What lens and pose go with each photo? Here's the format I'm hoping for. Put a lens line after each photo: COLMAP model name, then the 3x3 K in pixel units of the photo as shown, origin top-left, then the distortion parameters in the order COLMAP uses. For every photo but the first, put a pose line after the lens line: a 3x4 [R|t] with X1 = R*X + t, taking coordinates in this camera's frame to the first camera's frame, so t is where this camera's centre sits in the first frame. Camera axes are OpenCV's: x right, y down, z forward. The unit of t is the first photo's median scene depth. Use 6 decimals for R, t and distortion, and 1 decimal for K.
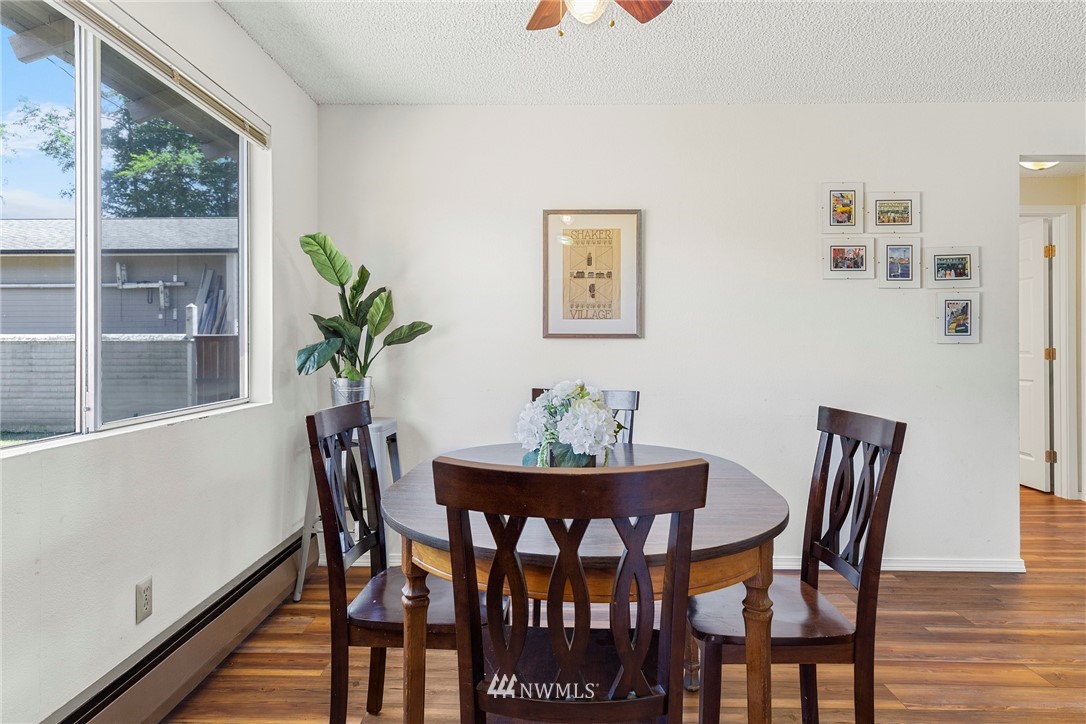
lens RADIAL K [[620.4, 0, 555.7], [0, 620.4, 330.3], [0, 0, 1]] dist [0.015783, -0.002470]
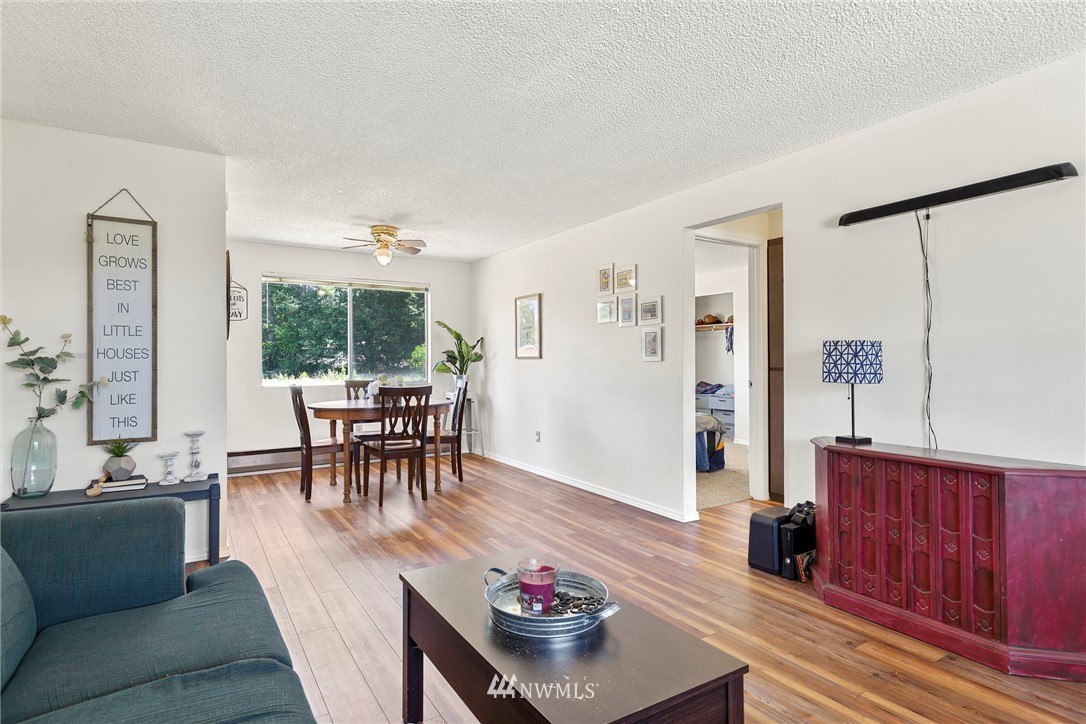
lens RADIAL K [[572.4, 0, 554.0], [0, 572.4, 358.1], [0, 0, 1]] dist [0.009744, -0.000511]
pose [[0.540407, -0.003688, -0.841396, 1.767819], [0.022063, 0.999709, 0.009789, -0.005752], [0.841114, -0.023853, 0.540331, 0.067951]]
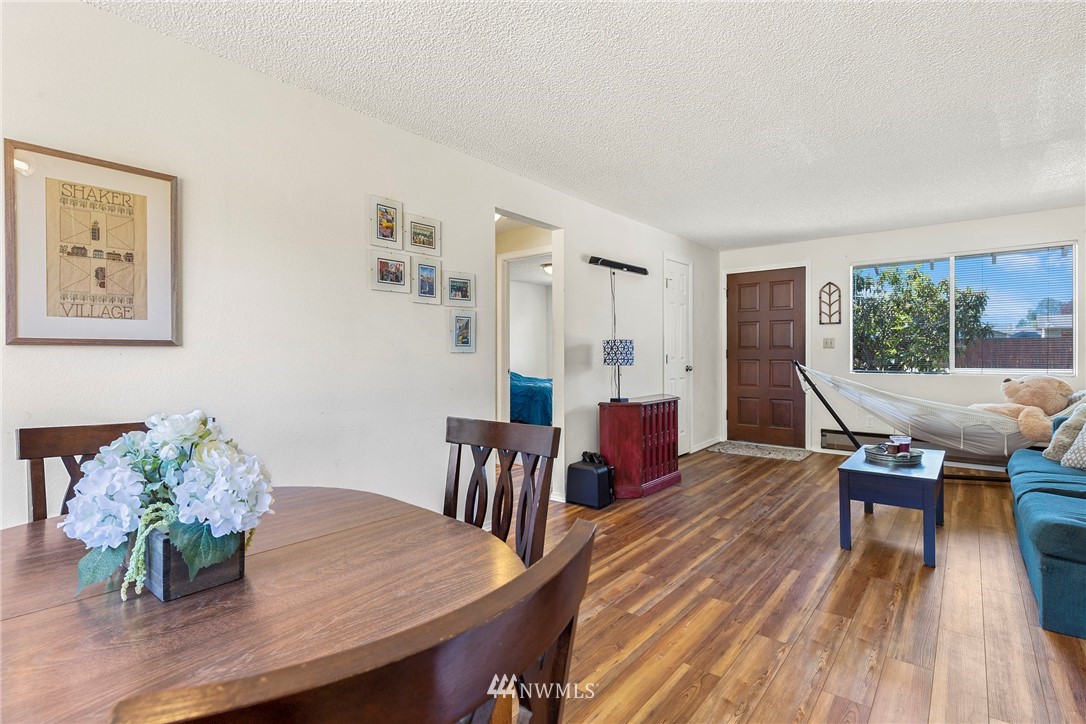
lens RADIAL K [[543.6, 0, 557.4], [0, 543.6, 364.8], [0, 0, 1]] dist [-0.054839, 0.003228]
pose [[0.611259, -0.016947, 0.791249, -0.092533], [-0.018827, 0.999176, 0.035944, 0.003931], [-0.791207, -0.036868, 0.610436, 0.233951]]
